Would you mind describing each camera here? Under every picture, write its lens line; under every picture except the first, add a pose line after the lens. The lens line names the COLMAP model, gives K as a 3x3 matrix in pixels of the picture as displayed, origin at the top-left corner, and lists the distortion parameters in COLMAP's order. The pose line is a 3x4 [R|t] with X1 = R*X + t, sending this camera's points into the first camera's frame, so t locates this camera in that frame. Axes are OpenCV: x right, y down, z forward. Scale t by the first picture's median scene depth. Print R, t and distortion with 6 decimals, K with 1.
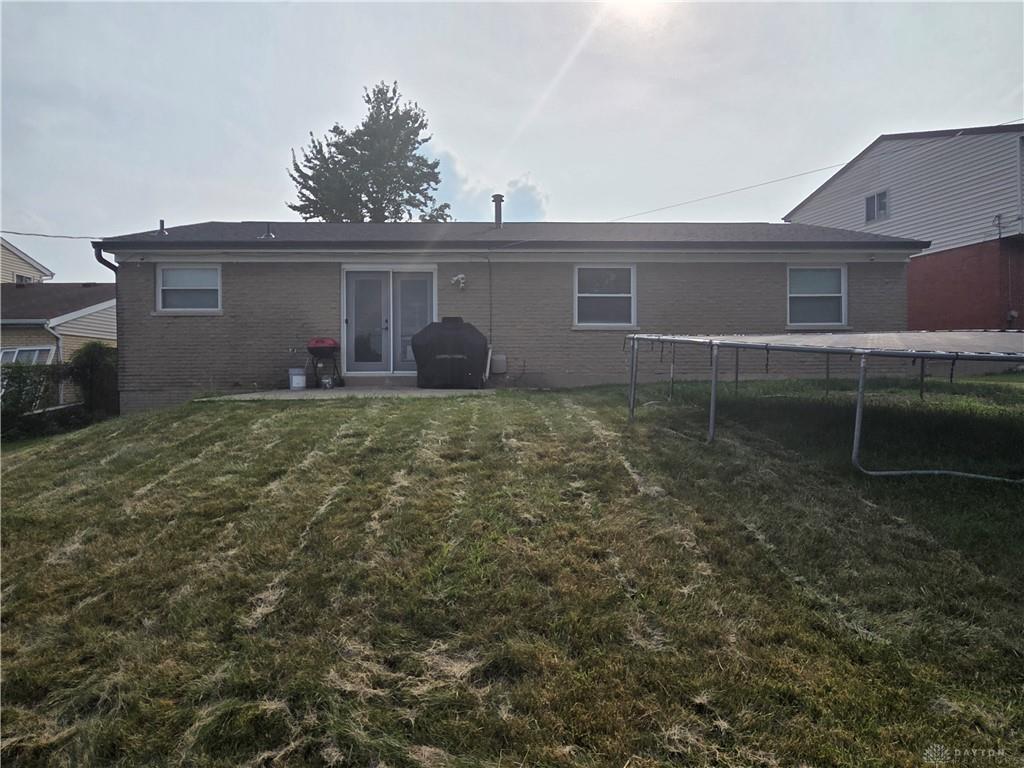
lens RADIAL K [[570.2, 0, 511.5], [0, 570.2, 382.7], [0, 0, 1]] dist [-0.001012, 0.002848]
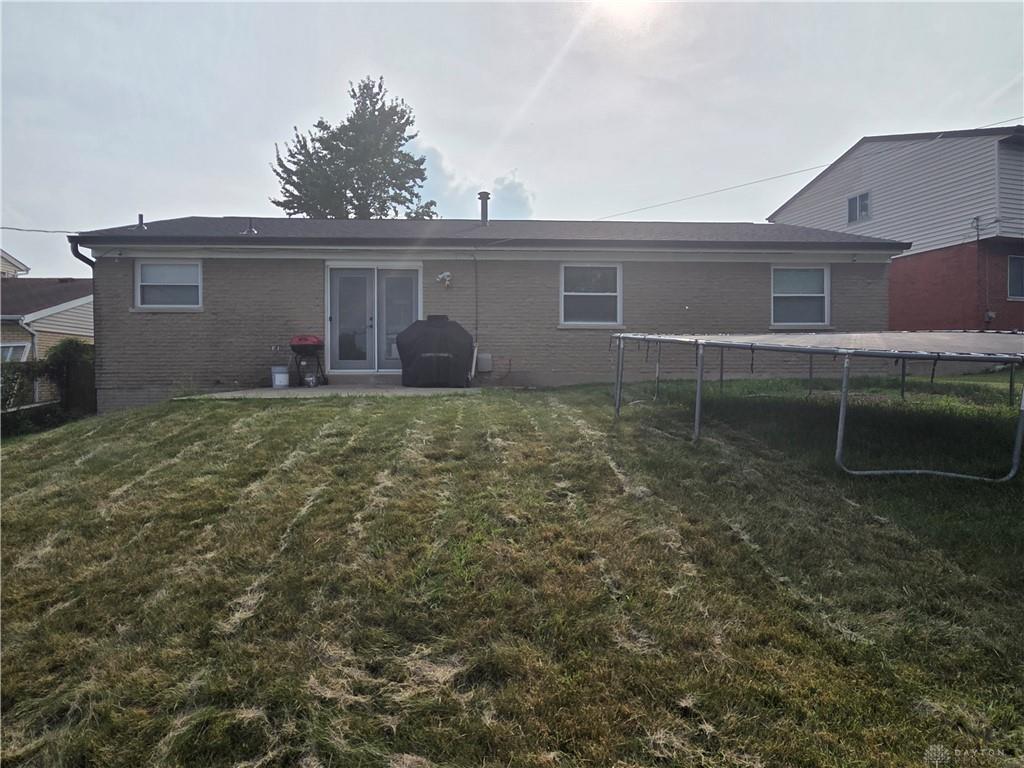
lens RADIAL K [[570.2, 0, 511.6], [0, 570.2, 383.4], [0, 0, 1]] dist [-0.001012, 0.002848]
pose [[0.999699, 0.002060, 0.024432, 0.001173], [-0.002173, 0.999987, 0.004575, -0.001597], [-0.024422, -0.004627, 0.999691, 0.007247]]
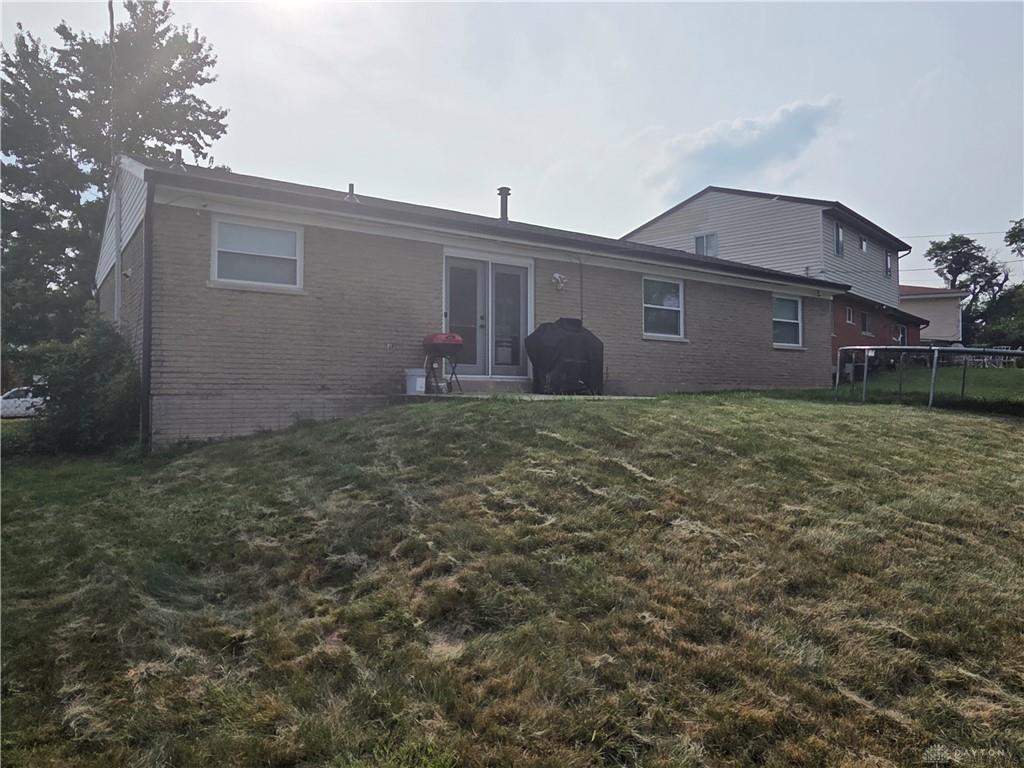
lens RADIAL K [[657.8, 0, 509.0], [0, 657.8, 384.4], [0, 0, 1]] dist [-0.002270, 0.004152]
pose [[0.854642, 0.015959, 0.518972, -1.428885], [-0.001590, 0.999603, -0.028121, 0.045372], [-0.519215, 0.023208, 0.854329, 0.245630]]
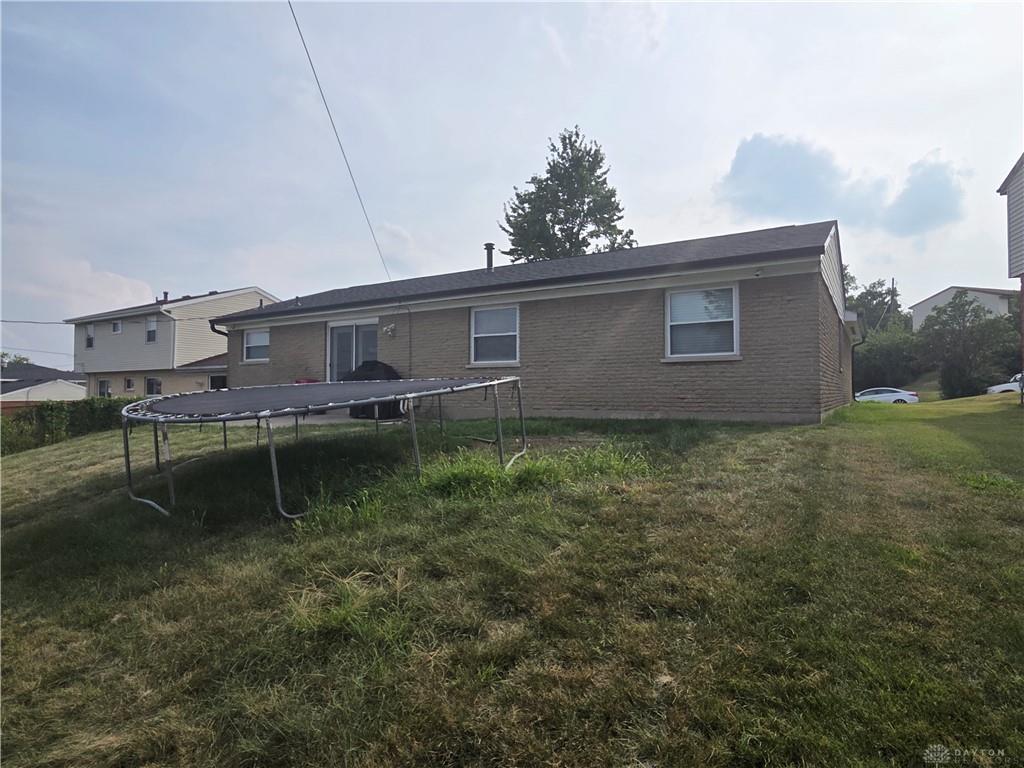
lens RADIAL K [[570.2, 0, 511.5], [0, 570.2, 382.5], [0, 0, 1]] dist [-0.001012, 0.002848]
pose [[0.841946, -0.007512, -0.539510, 1.555506], [-0.009398, 0.999547, -0.028583, -0.068684], [0.539481, 0.029136, 0.841494, 0.245864]]
